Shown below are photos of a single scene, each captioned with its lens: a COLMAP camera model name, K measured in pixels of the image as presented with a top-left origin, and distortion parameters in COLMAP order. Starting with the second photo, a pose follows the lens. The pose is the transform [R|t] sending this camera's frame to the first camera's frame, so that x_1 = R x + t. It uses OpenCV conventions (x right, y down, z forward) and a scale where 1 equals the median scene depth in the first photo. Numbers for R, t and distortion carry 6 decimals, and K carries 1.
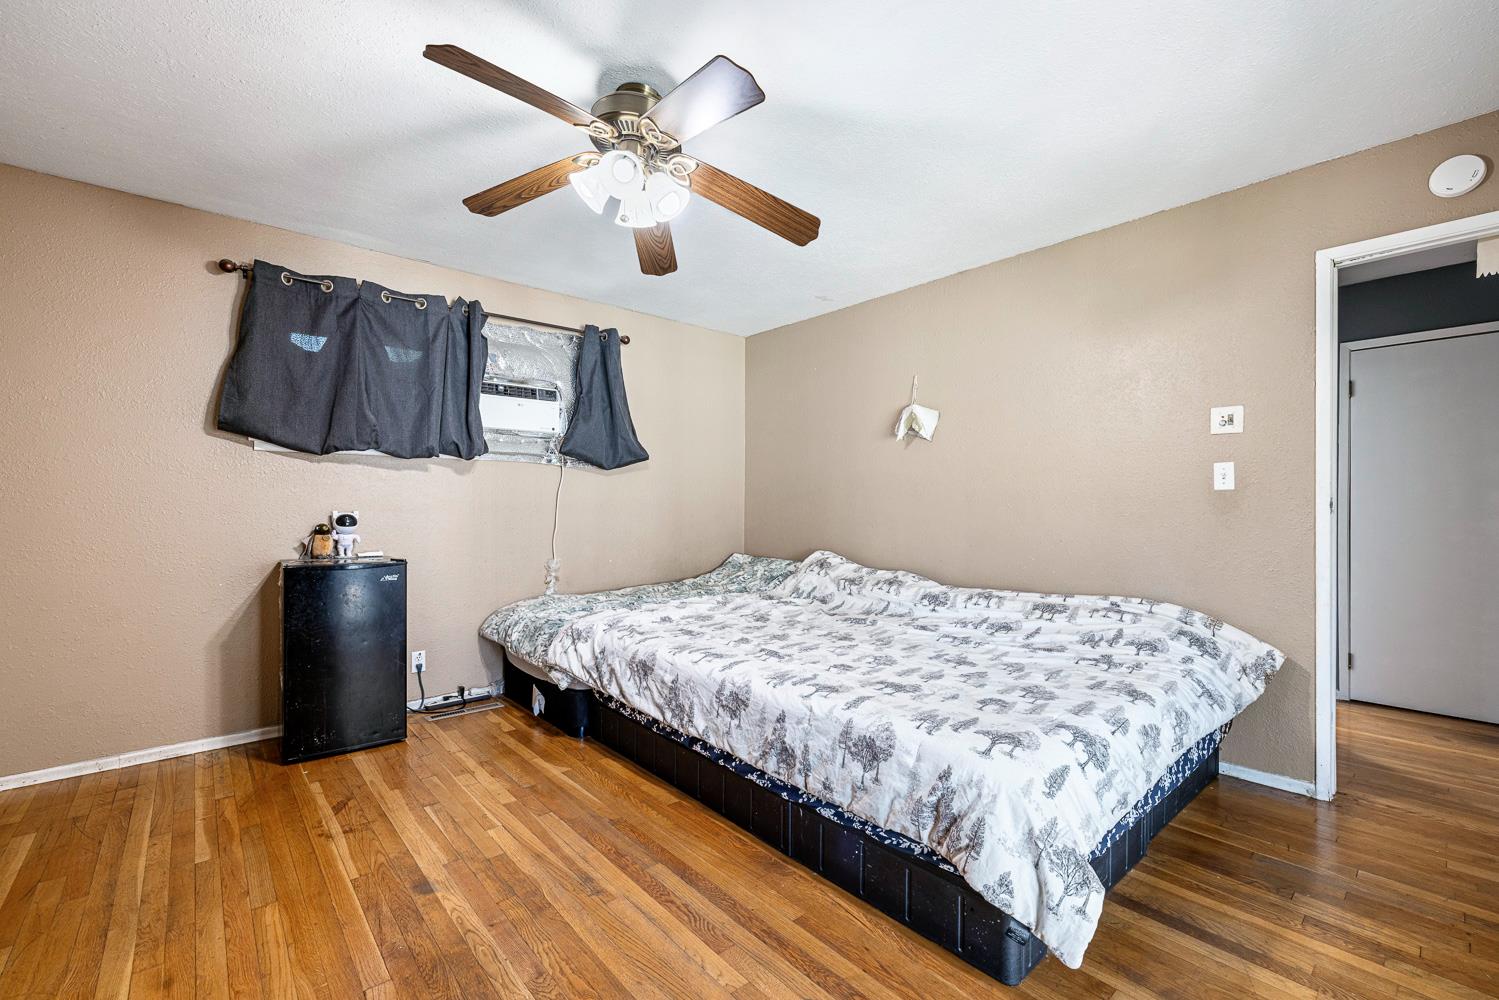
lens RADIAL K [[631.7, 0, 756.2], [0, 631.7, 503.5], [0, 0, 1]] dist [-0.000112, 0.000222]
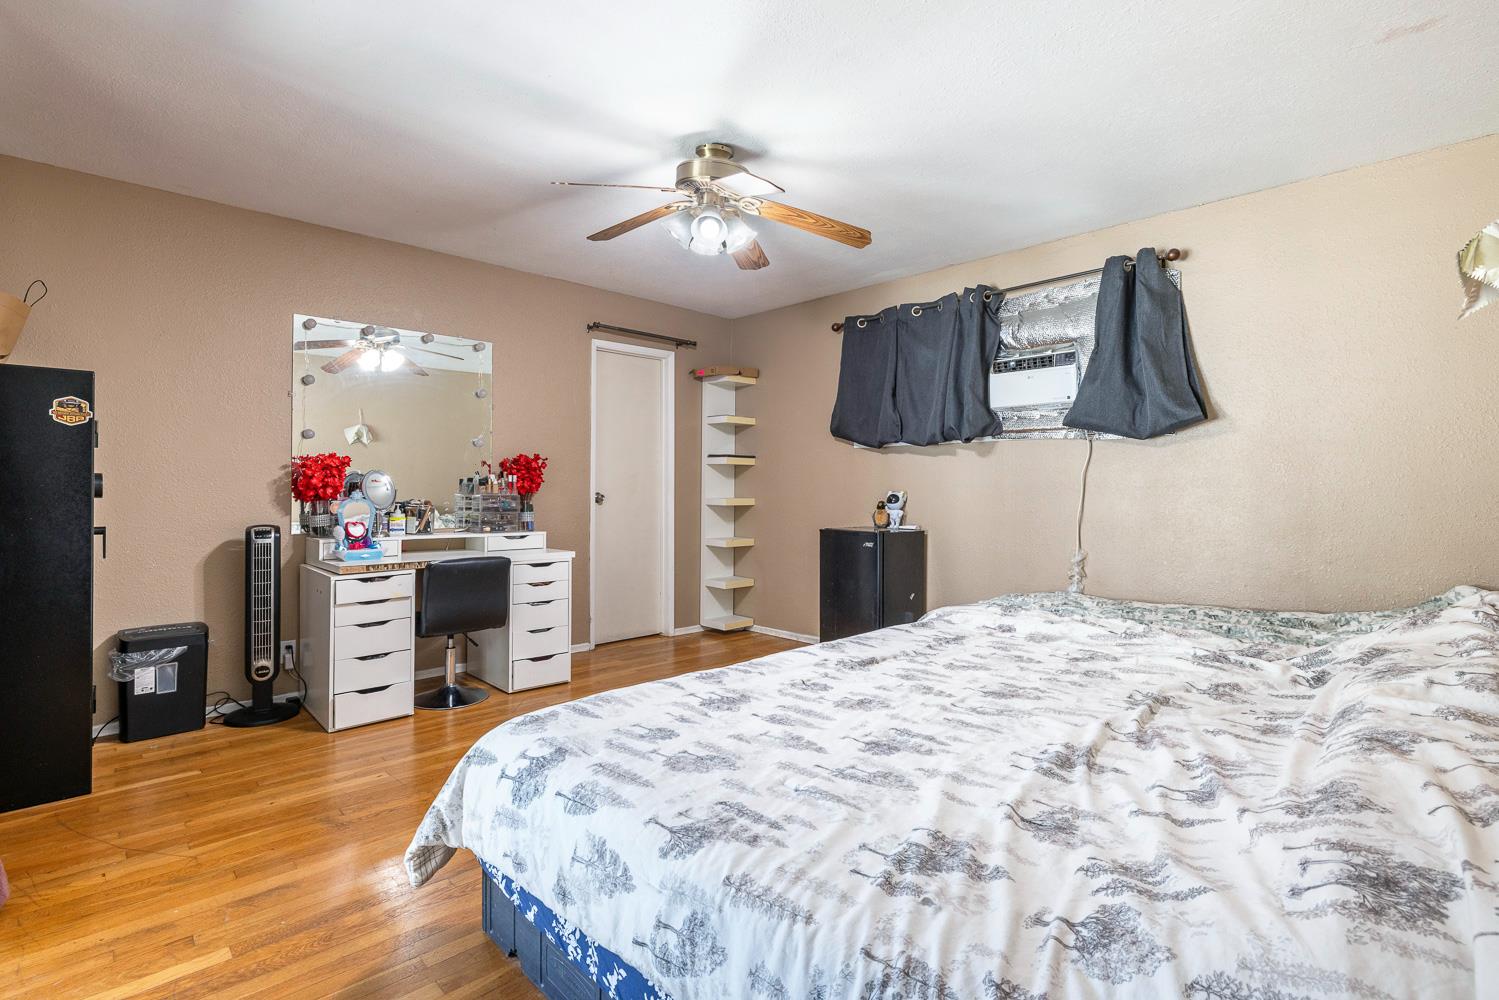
lens RADIAL K [[720.8, 0, 750.7], [0, 720.8, 480.7], [0, 0, 1]] dist [-0.000506, -0.000059]
pose [[0.043009, -0.011116, -0.999013, 0.851717], [-0.000208, 0.999938, -0.011135, 0.007535], [0.999075, 0.000686, 0.043004, 0.717099]]
